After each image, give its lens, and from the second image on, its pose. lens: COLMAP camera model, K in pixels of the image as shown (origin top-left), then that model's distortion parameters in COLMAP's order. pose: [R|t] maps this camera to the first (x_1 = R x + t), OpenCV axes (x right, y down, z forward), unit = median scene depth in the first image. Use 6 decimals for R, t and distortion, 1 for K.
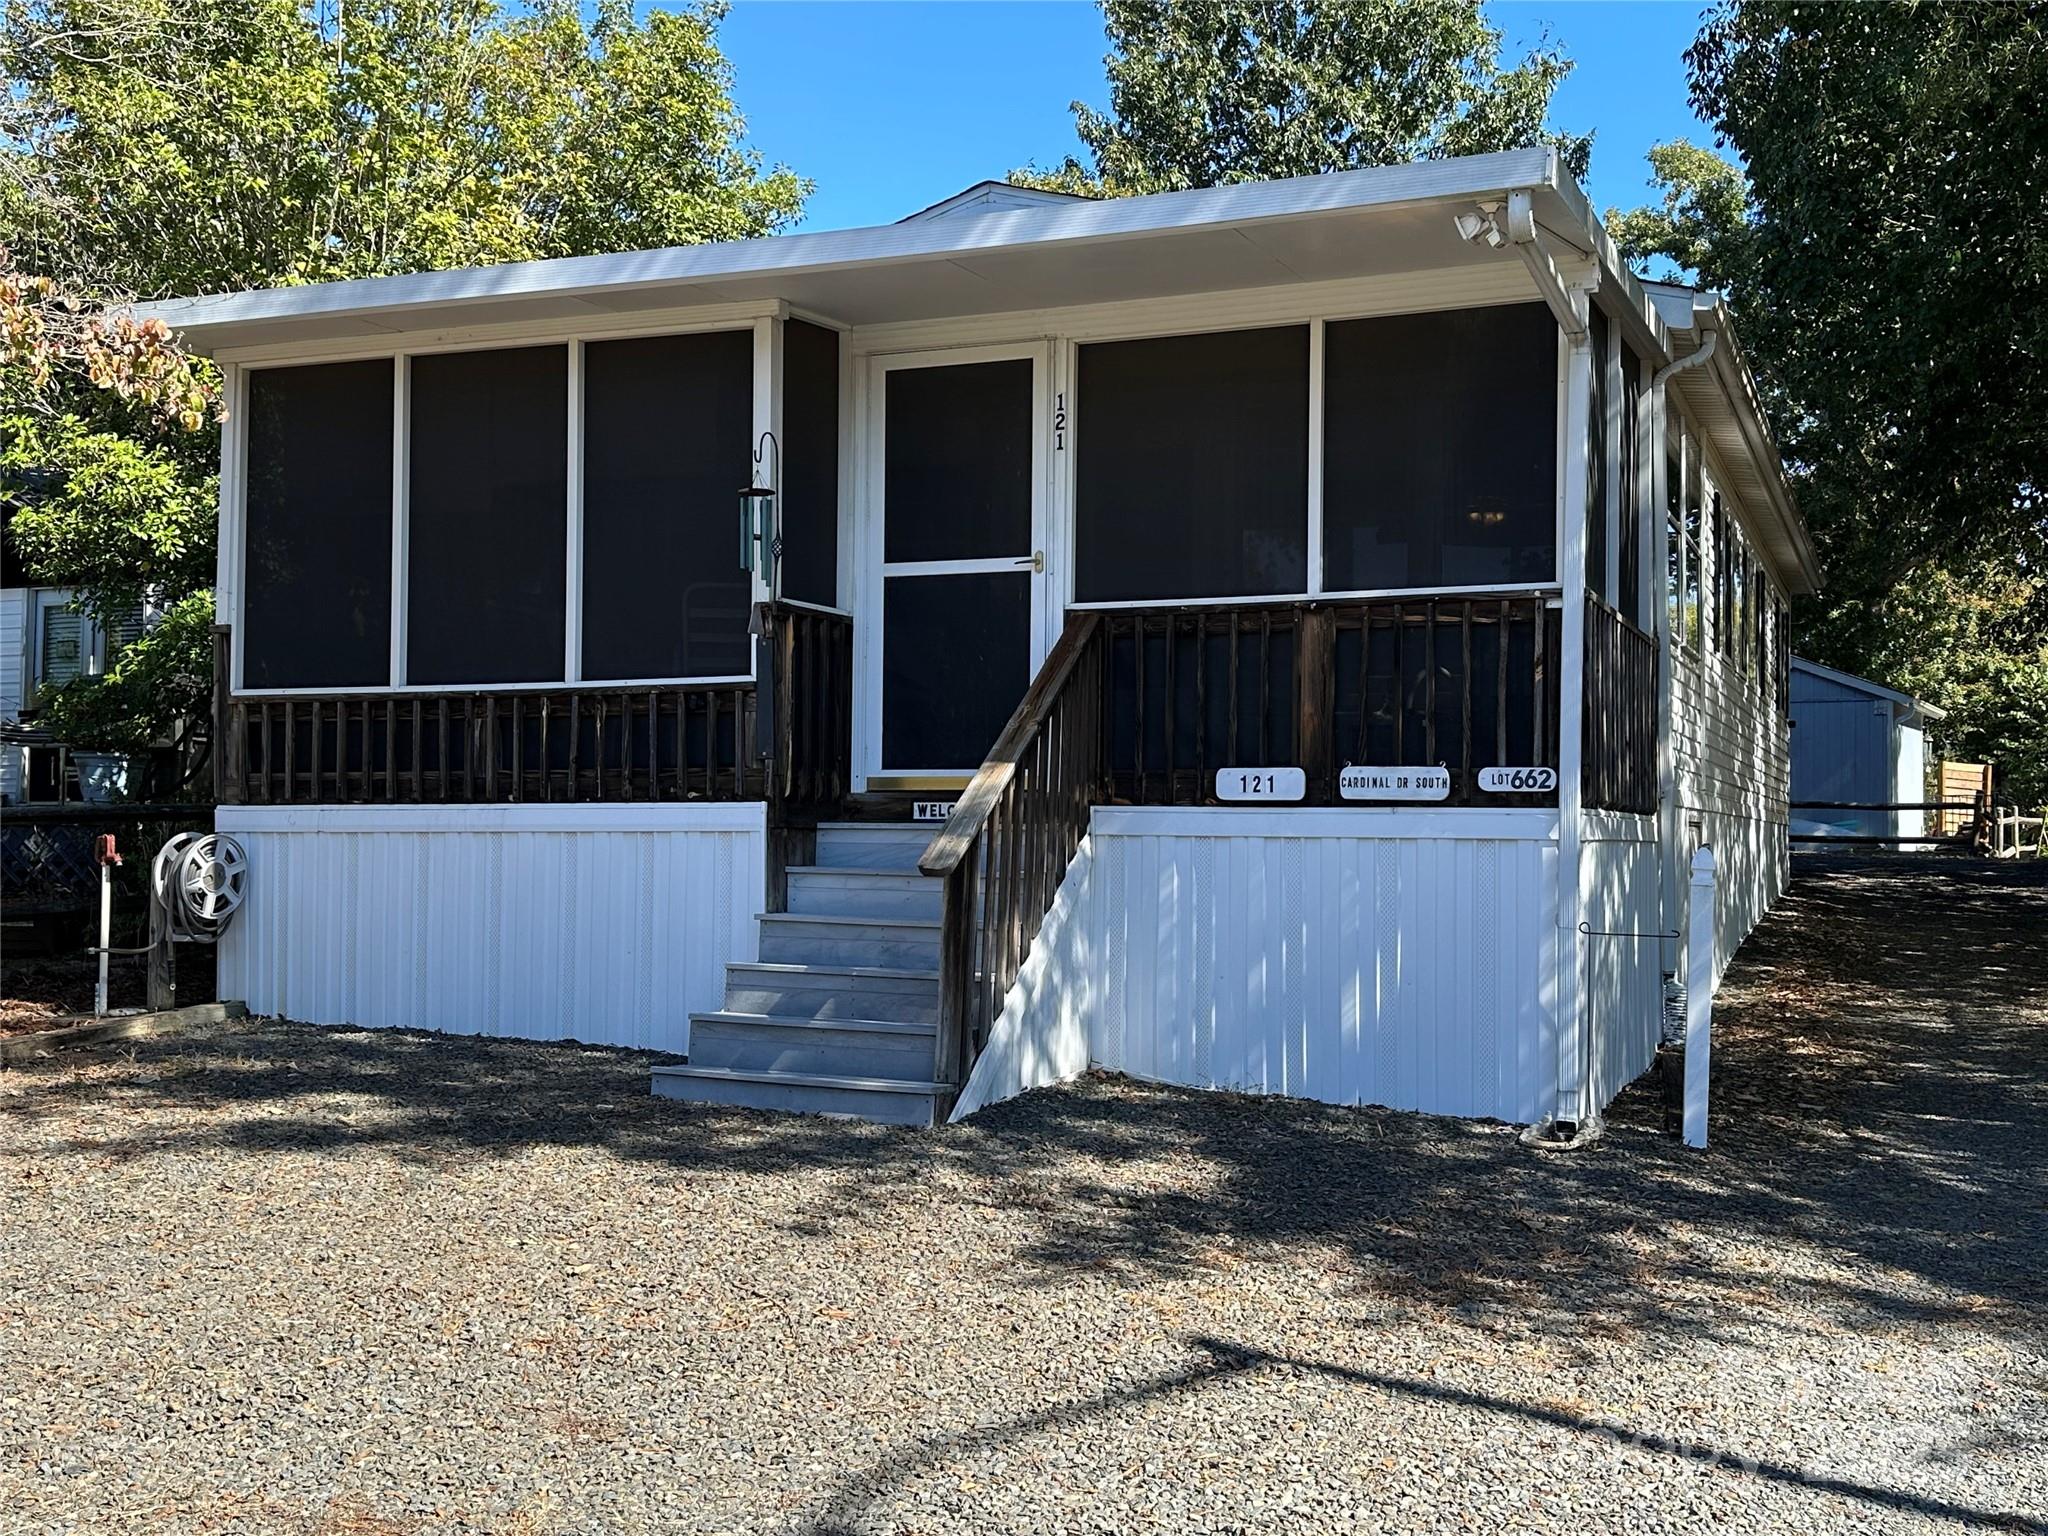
lens RADIAL K [[2065.6, 0, 1024.0], [0, 2065.6, 768.0], [0, 0, 1]] dist [0.158371, -0.355004]
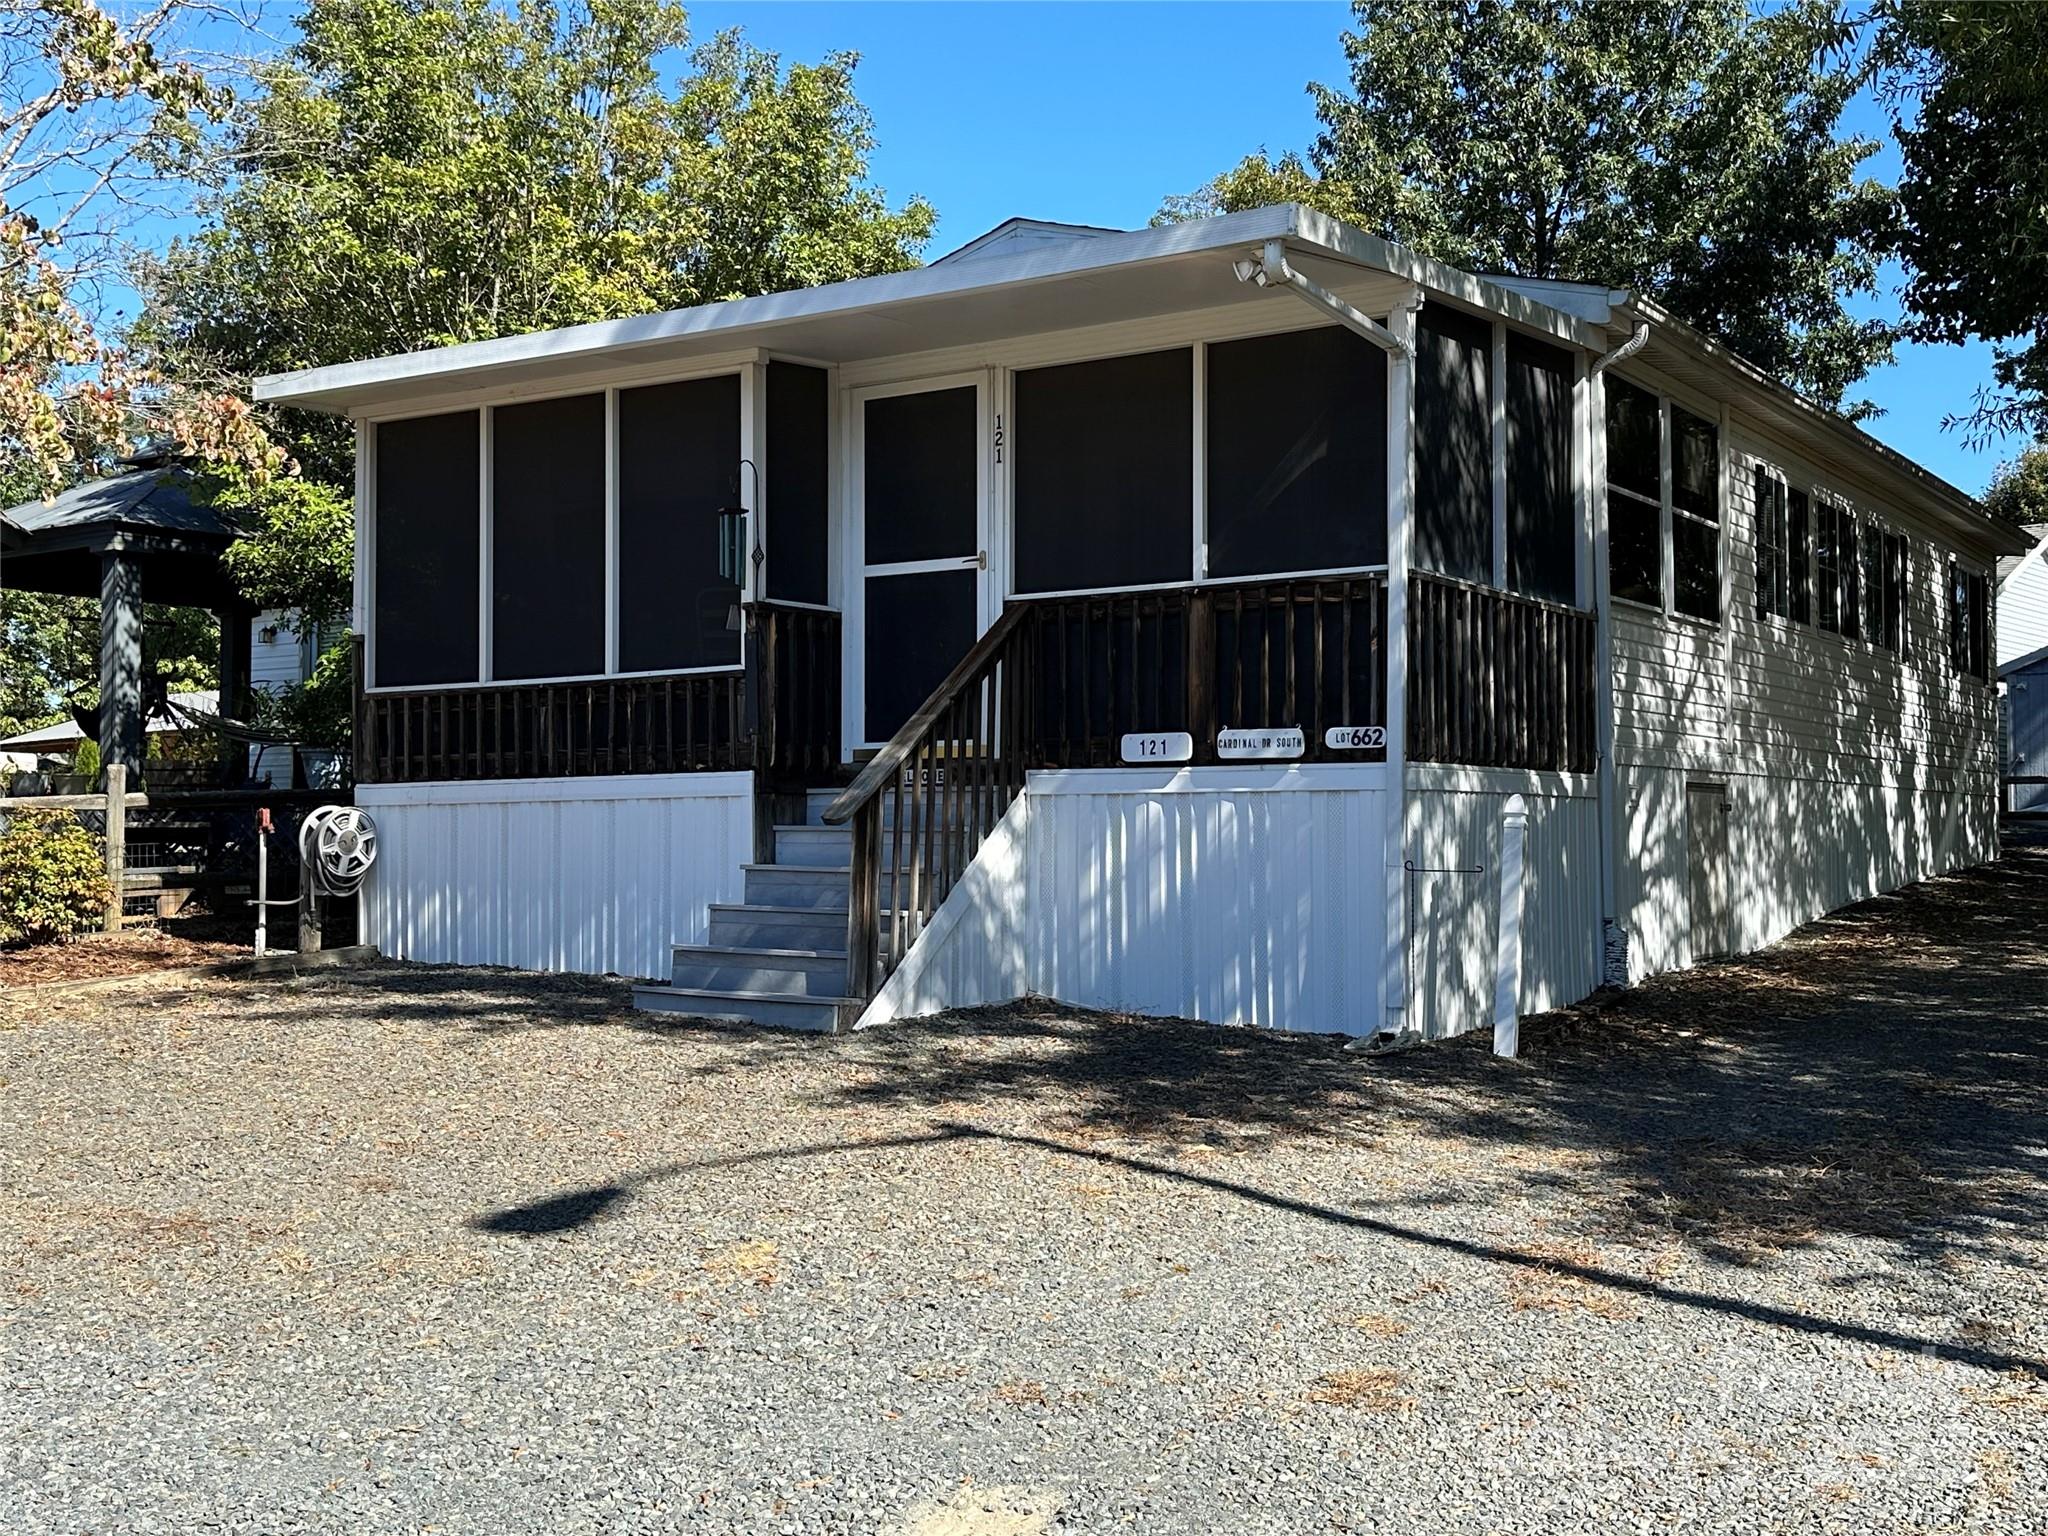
lens RADIAL K [[2181.2, 0, 1018.1], [0, 2181.2, 760.6], [0, 0, 1]] dist [0.084026, -0.010201]
pose [[0.983040, -0.018276, -0.182477, 0.242637], [0.018023, 0.999833, -0.003043, 0.016353], [0.182502, -0.000297, 0.983205, -0.193557]]
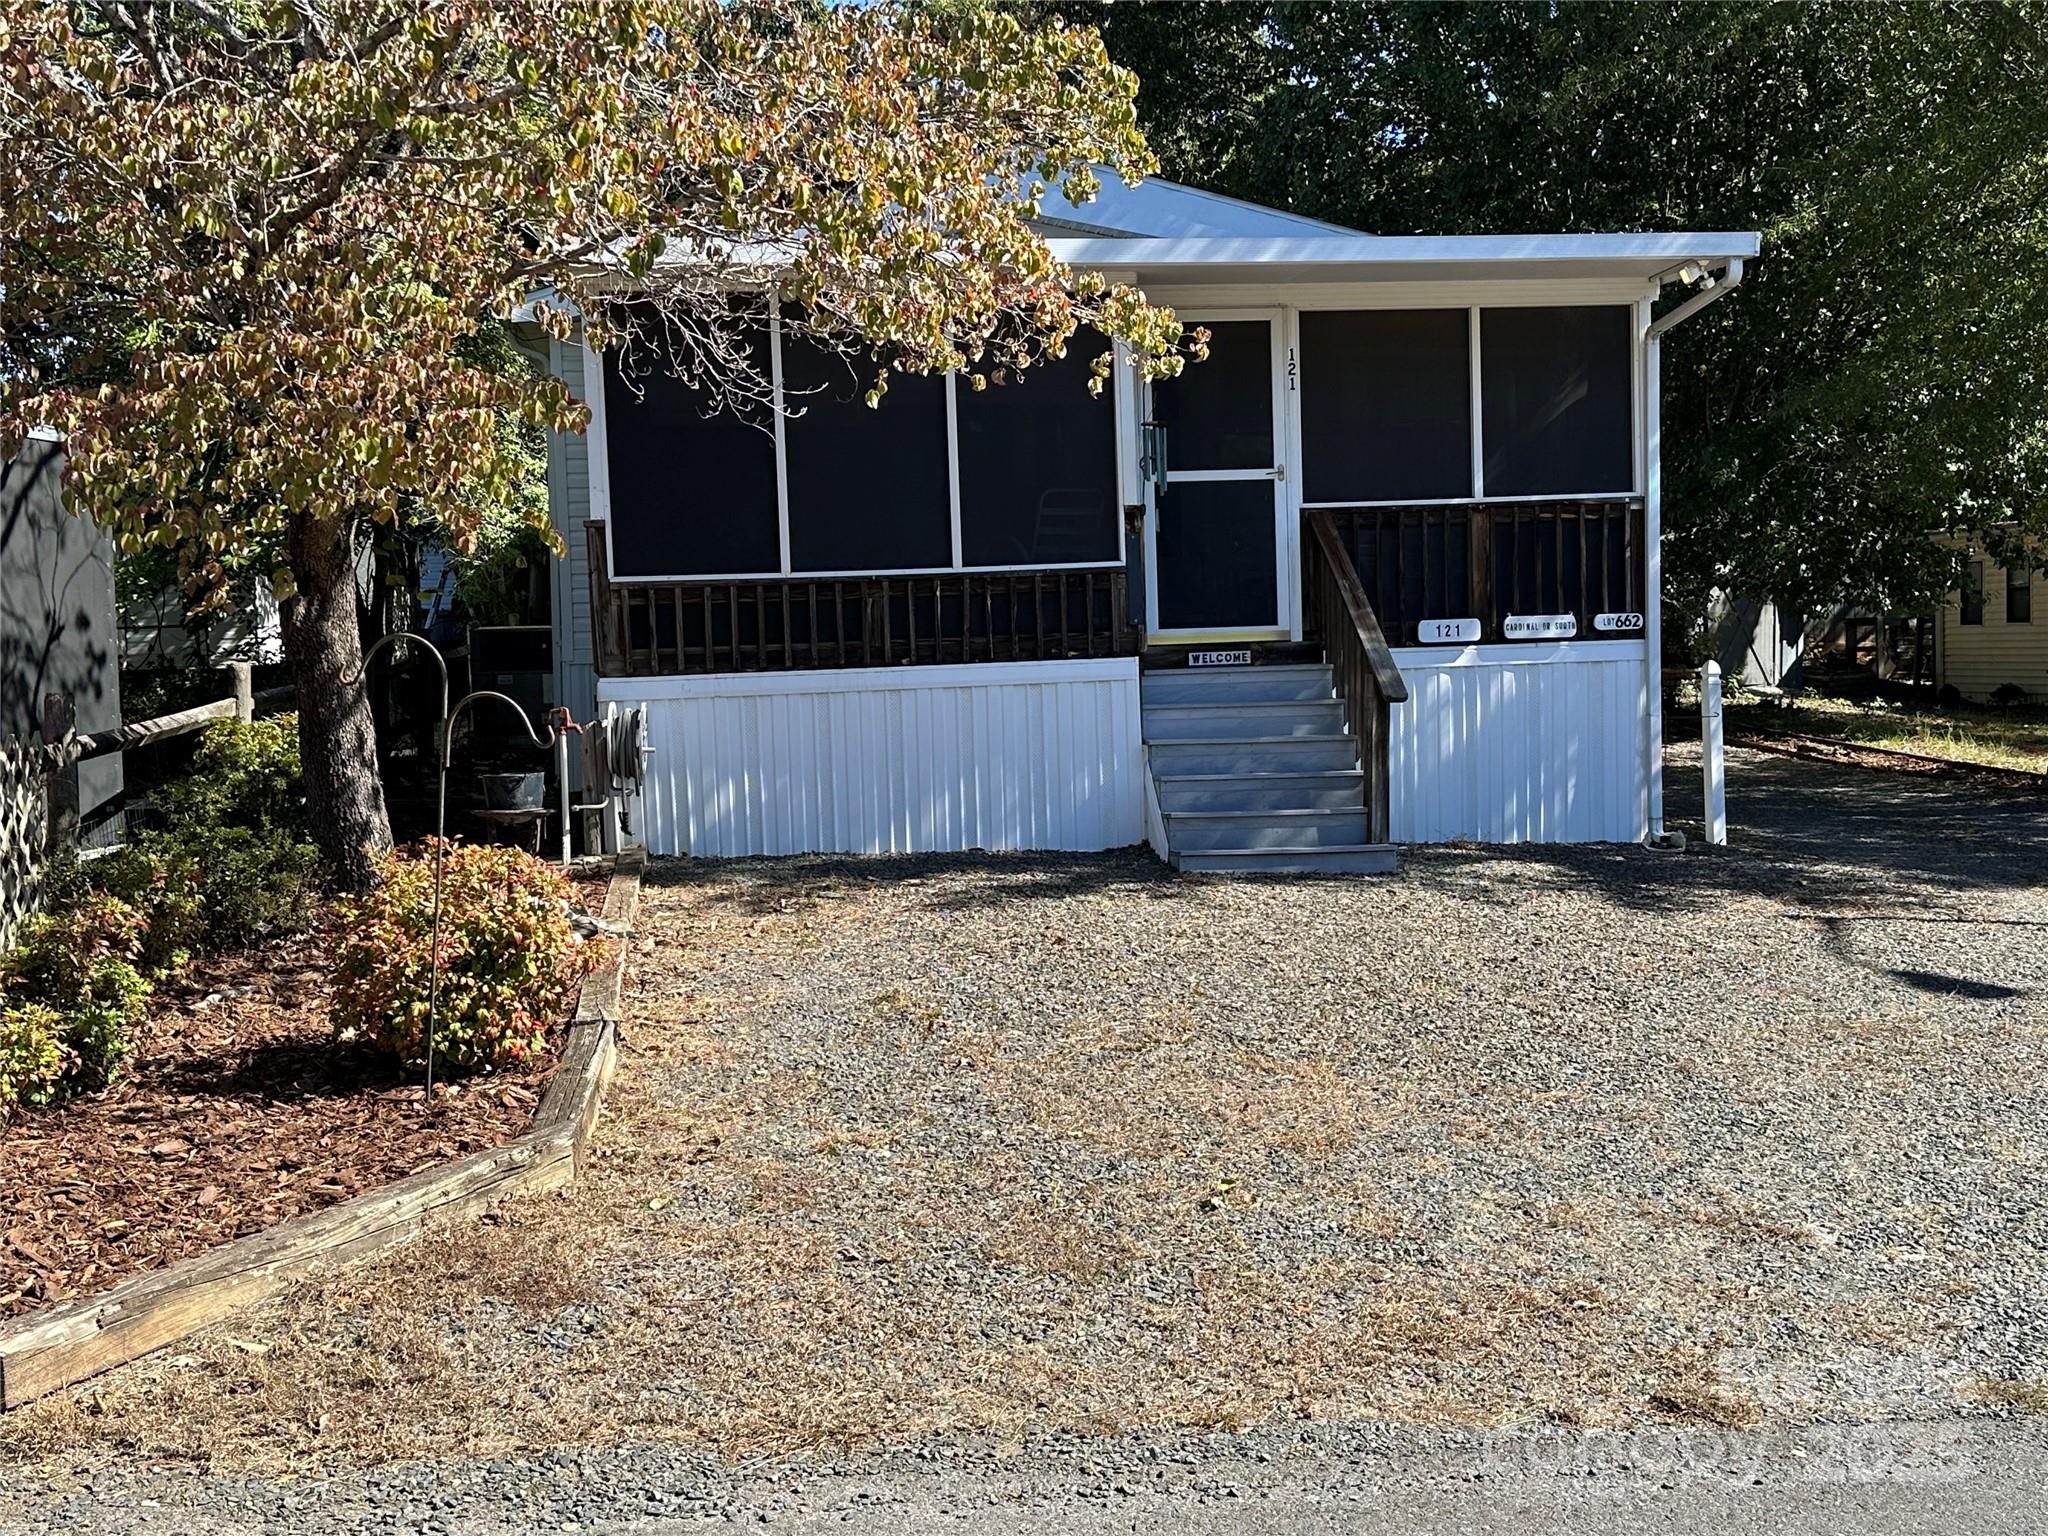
lens RADIAL K [[2179.8, 0, 1021.5], [0, 2179.8, 799.3], [0, 0, 1]] dist [0.110702, -0.000928]
pose [[0.863843, -0.072252, 0.498553, -0.860204], [0.024744, 0.994552, 0.101259, -0.035073], [-0.503153, -0.075136, 0.860925, -0.170861]]
